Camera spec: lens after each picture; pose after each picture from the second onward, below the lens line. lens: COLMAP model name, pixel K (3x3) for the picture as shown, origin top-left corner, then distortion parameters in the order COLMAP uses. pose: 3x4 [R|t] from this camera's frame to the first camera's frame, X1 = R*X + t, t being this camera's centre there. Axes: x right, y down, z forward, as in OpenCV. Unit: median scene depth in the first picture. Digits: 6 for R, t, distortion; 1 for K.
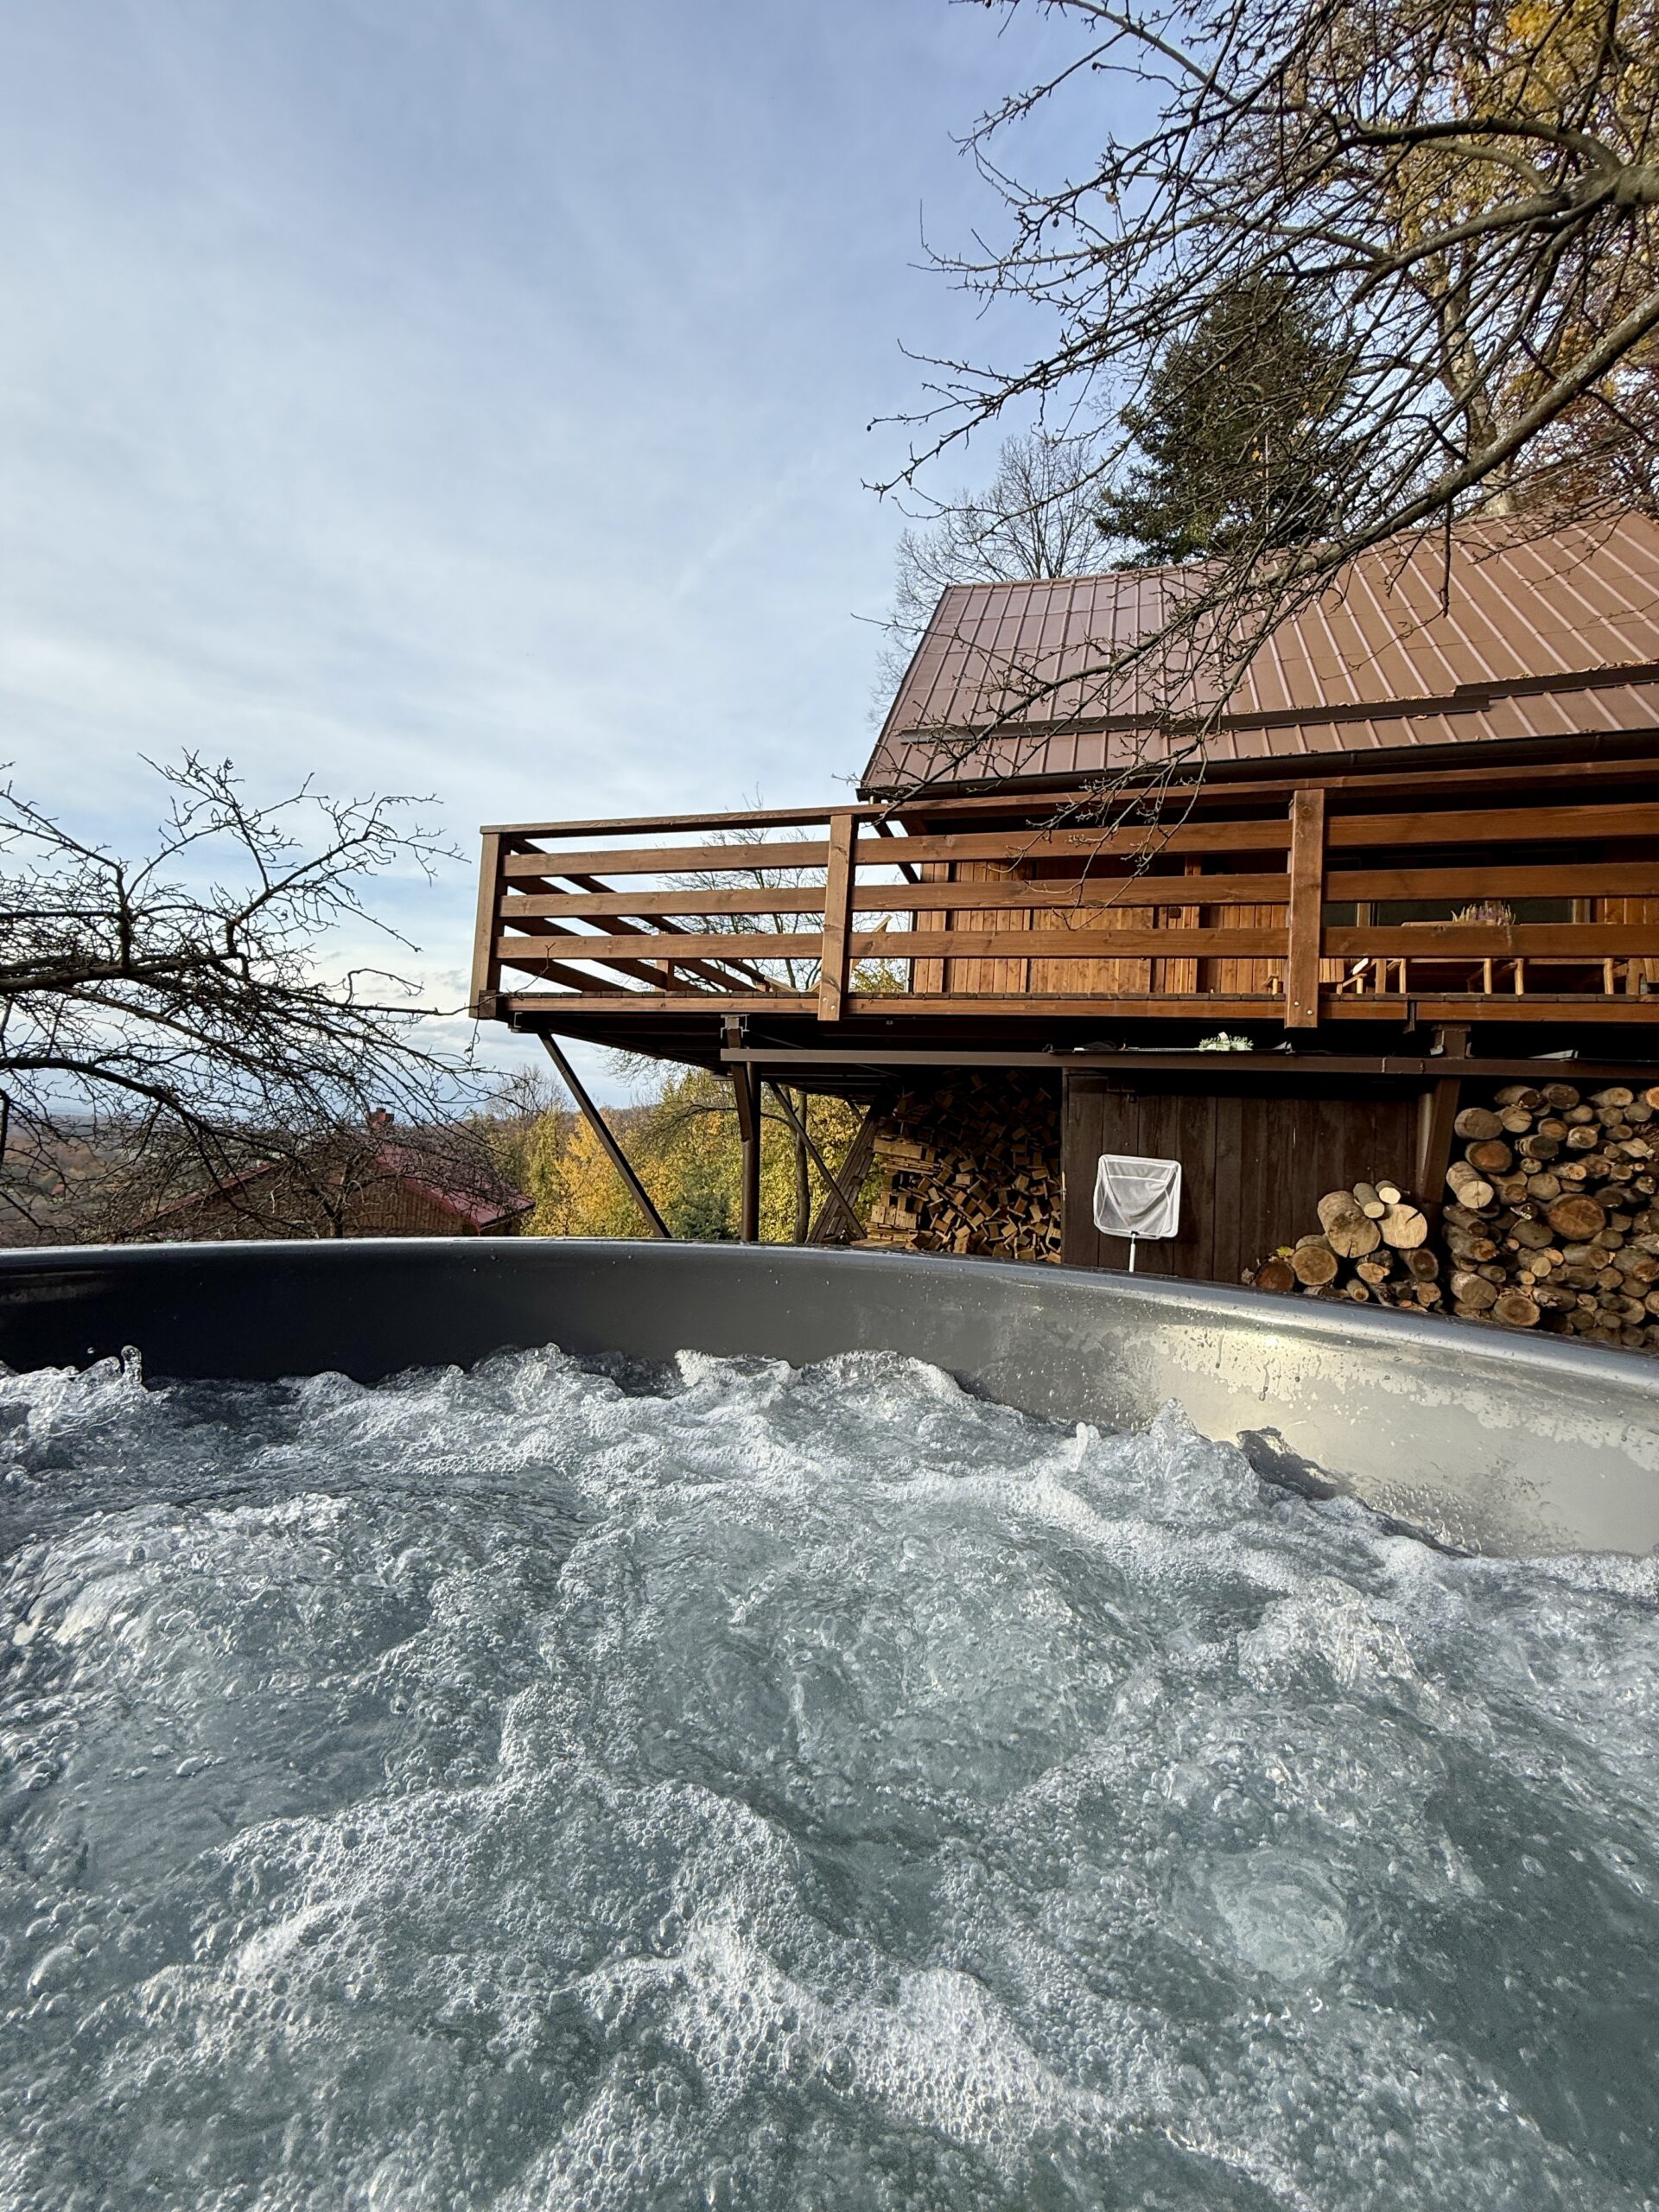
lens RADIAL K [[886.6, 0, 814.5], [0, 886.6, 1108.4], [0, 0, 1]] dist [-0.000583, 0.000134]
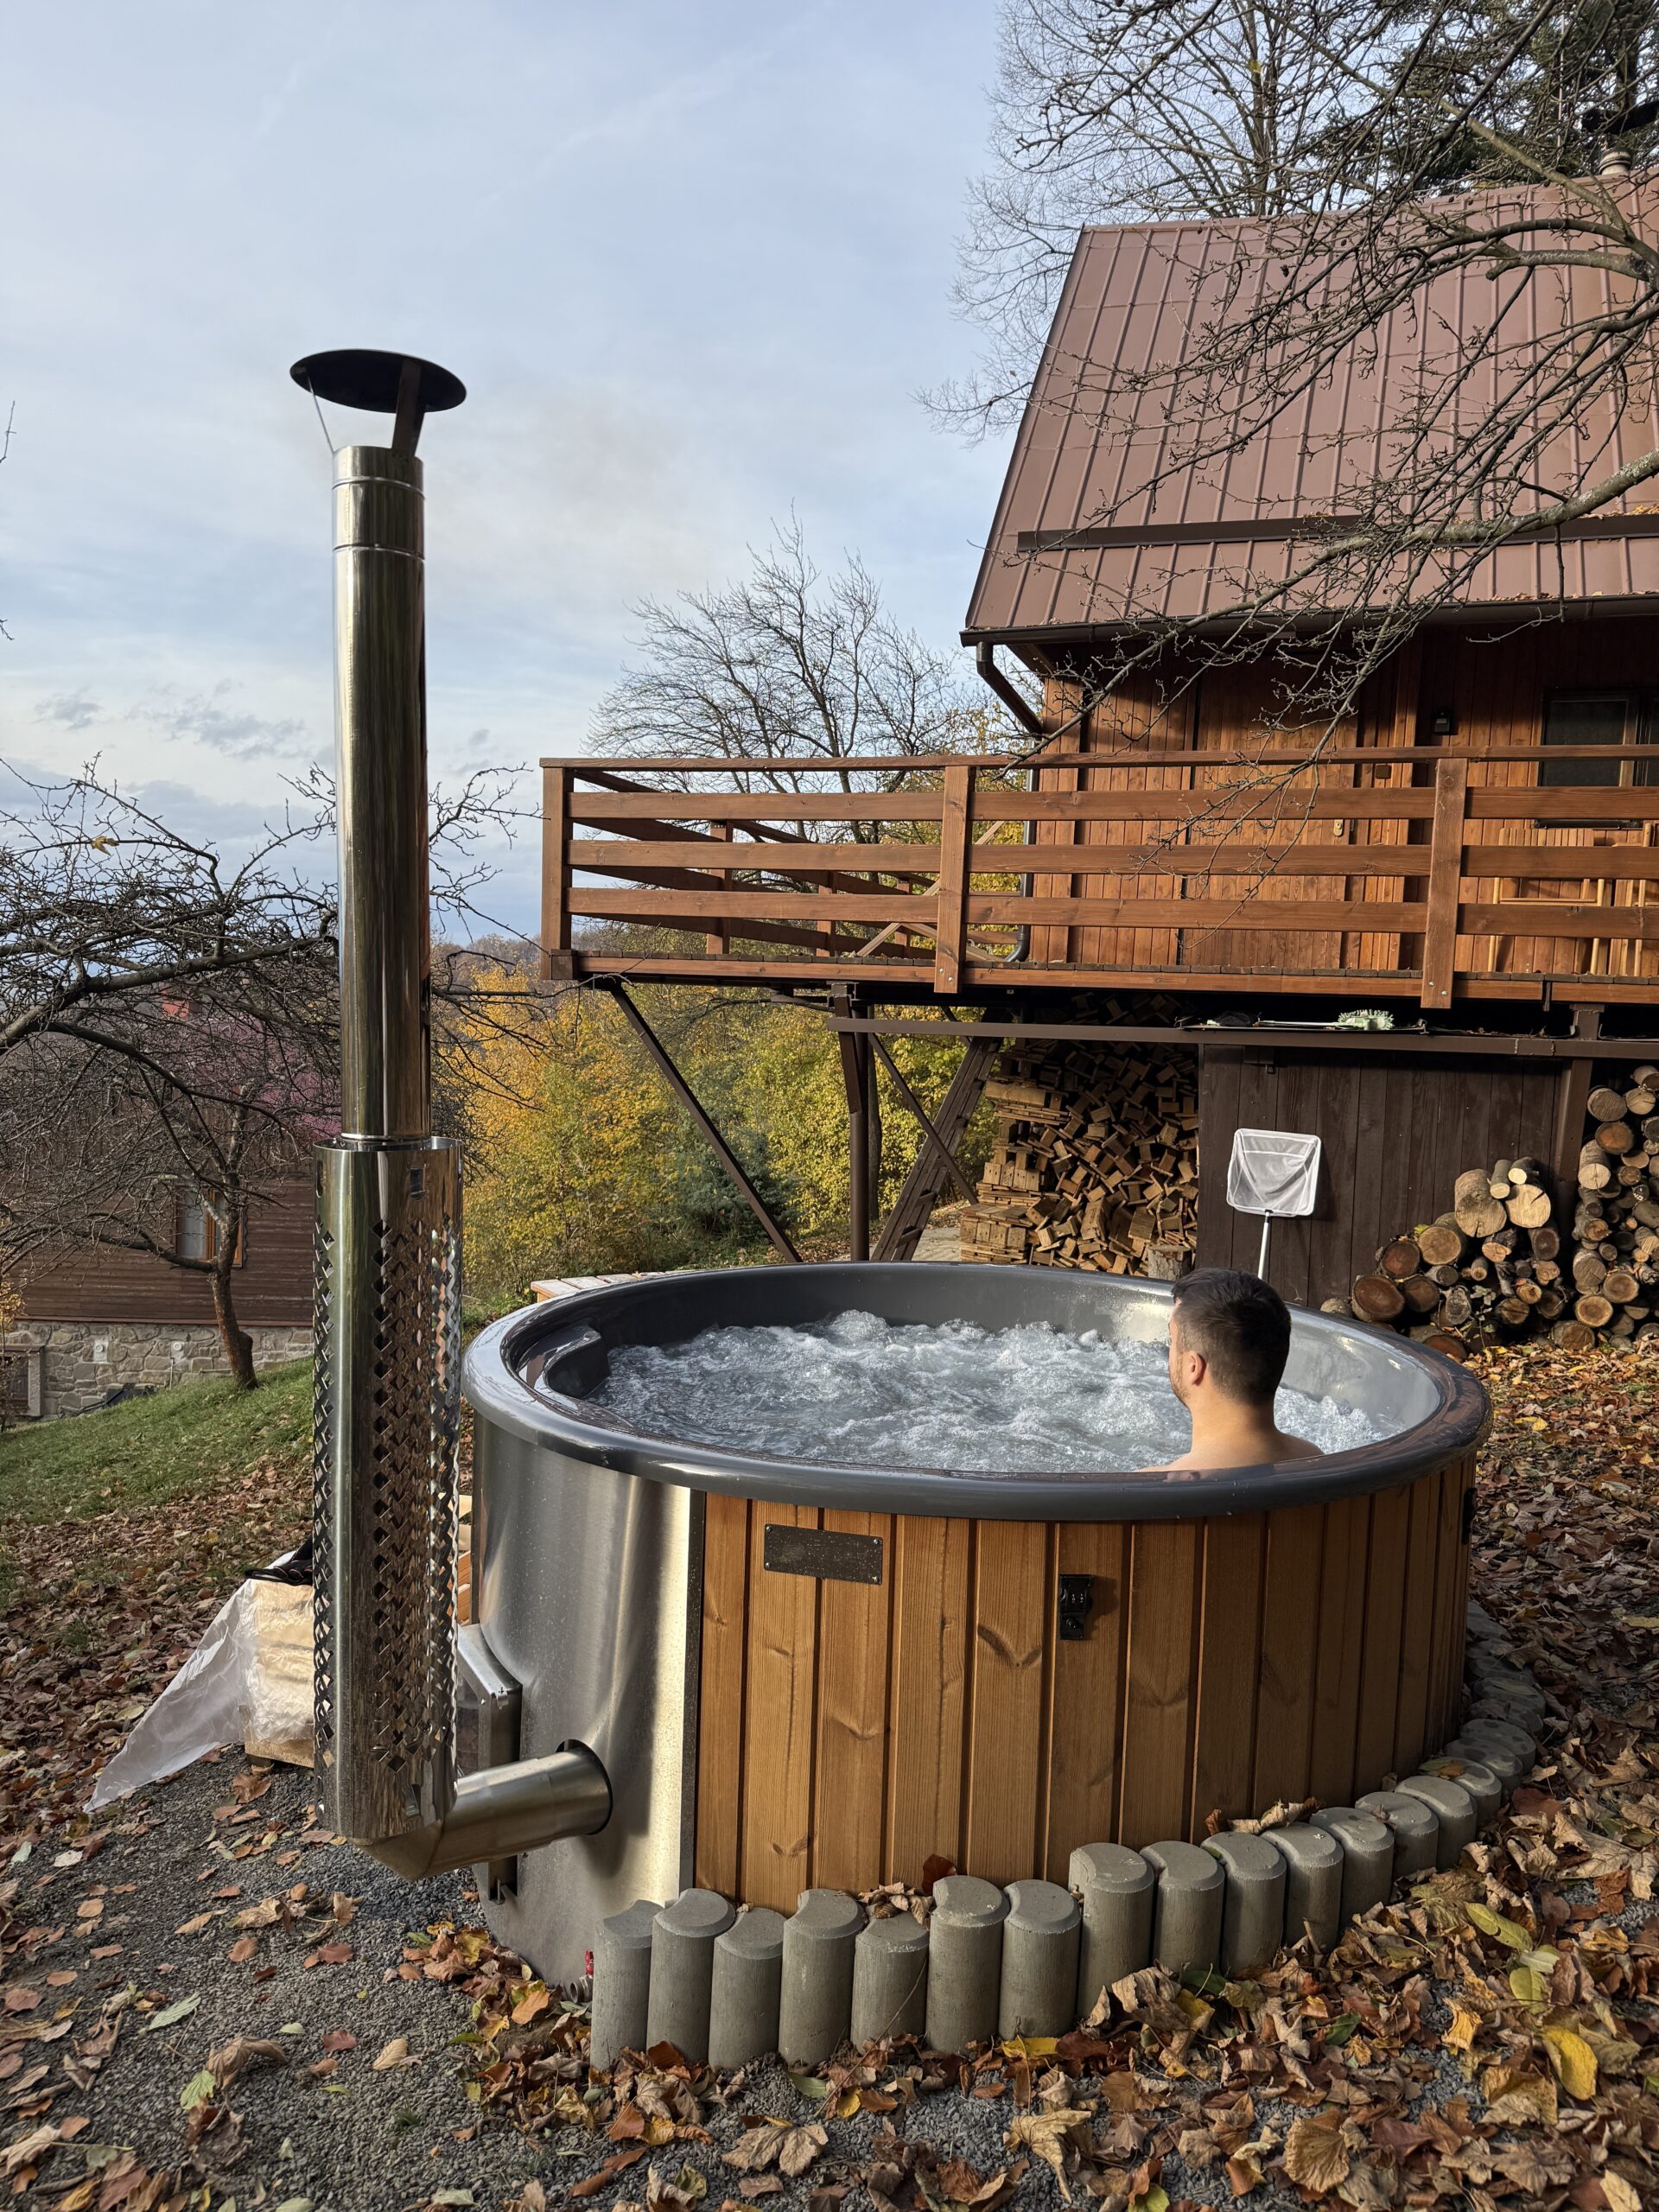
lens RADIAL K [[1545.8, 0, 778.5], [0, 1545.8, 1110.3], [0, 0, 1]] dist [0.039002, -0.024987]
pose [[0.998587, -0.019918, -0.049263, -0.089468], [0.025422, 0.993183, 0.113759, -0.176777], [0.046662, -0.114851, 0.992286, -0.700904]]
